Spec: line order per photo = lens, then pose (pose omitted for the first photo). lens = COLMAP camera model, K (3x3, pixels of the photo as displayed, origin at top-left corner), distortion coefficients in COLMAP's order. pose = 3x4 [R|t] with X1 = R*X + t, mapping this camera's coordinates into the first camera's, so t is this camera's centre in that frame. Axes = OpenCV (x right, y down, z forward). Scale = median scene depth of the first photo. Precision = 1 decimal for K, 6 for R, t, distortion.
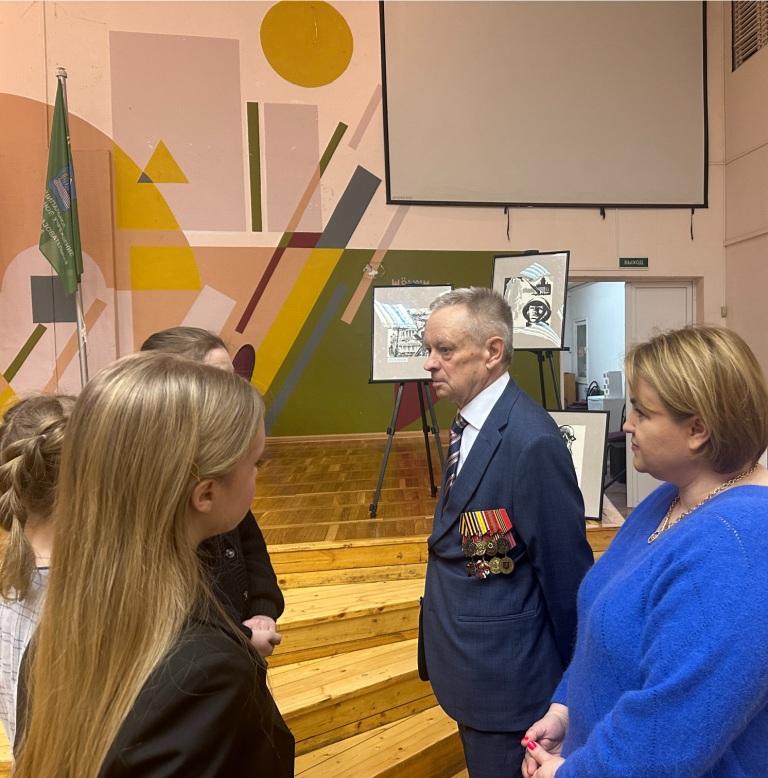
lens RADIAL K [[725.7, 0, 438.4], [0, 725.7, 376.2], [0, 0, 1]] dist [-0.023430, 0.000000]
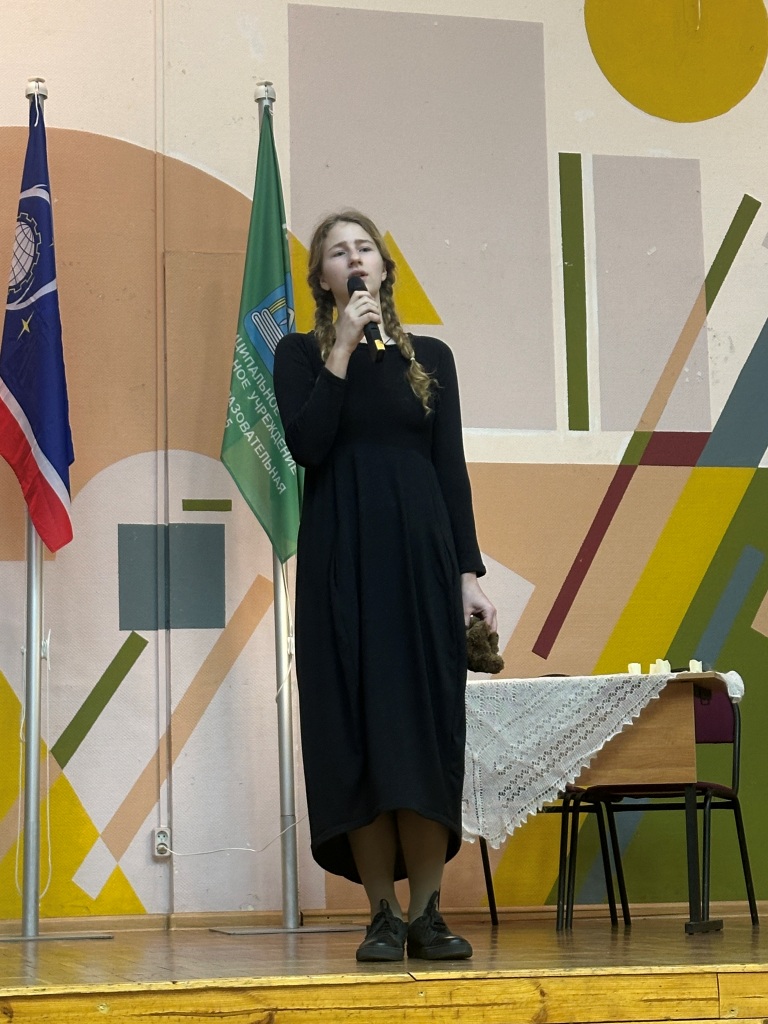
lens RADIAL K [[2243.7, 0, 380.7], [0, 2243.7, 511.2], [0, 0, 1]] dist [0.176936, 0.000000]
pose [[0.997675, -0.008414, 0.067636, -0.479818], [0.021209, 0.981408, -0.190756, 0.116114], [-0.064773, 0.191747, 0.979305, -0.357148]]
